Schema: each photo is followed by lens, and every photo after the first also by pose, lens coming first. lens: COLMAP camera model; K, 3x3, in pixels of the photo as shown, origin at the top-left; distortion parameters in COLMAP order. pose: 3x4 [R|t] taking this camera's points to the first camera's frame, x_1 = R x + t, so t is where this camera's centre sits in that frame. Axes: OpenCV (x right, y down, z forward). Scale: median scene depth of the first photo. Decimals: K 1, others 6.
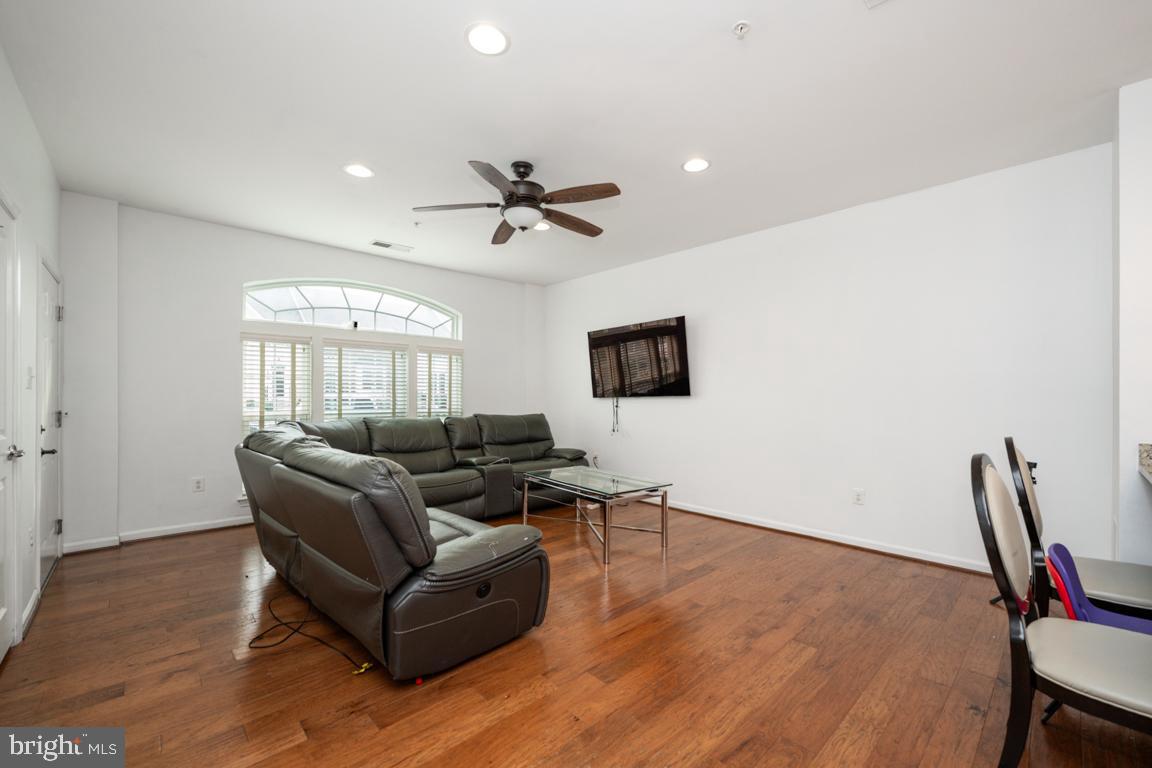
lens RADIAL K [[474.6, 0, 580.5], [0, 474.6, 395.4], [0, 0, 1]] dist [-0.023436, -0.000183]
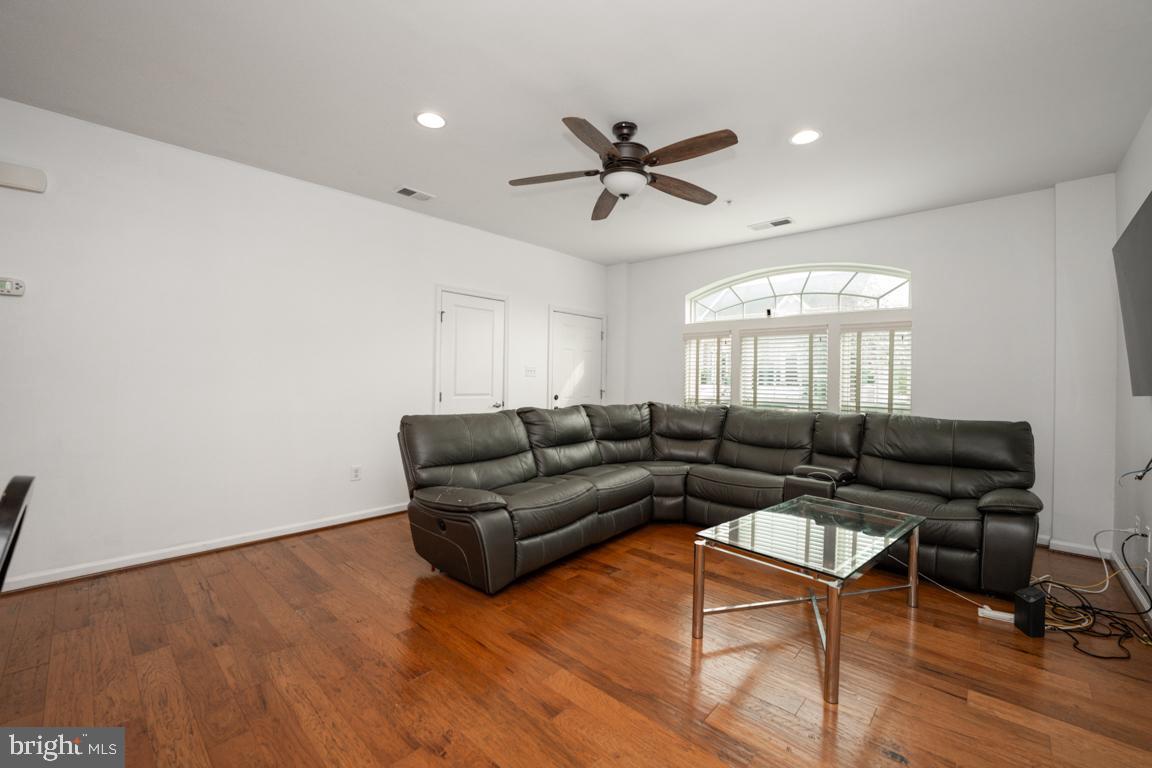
lens RADIAL K [[463.6, 0, 571.2], [0, 463.6, 382.4], [0, 0, 1]] dist [-0.019857, 0.000062]
pose [[0.068461, 0.005524, -0.997638, 0.469891], [-0.015433, 0.999871, 0.004478, -0.000781], [0.997534, 0.015090, 0.068538, 0.530530]]
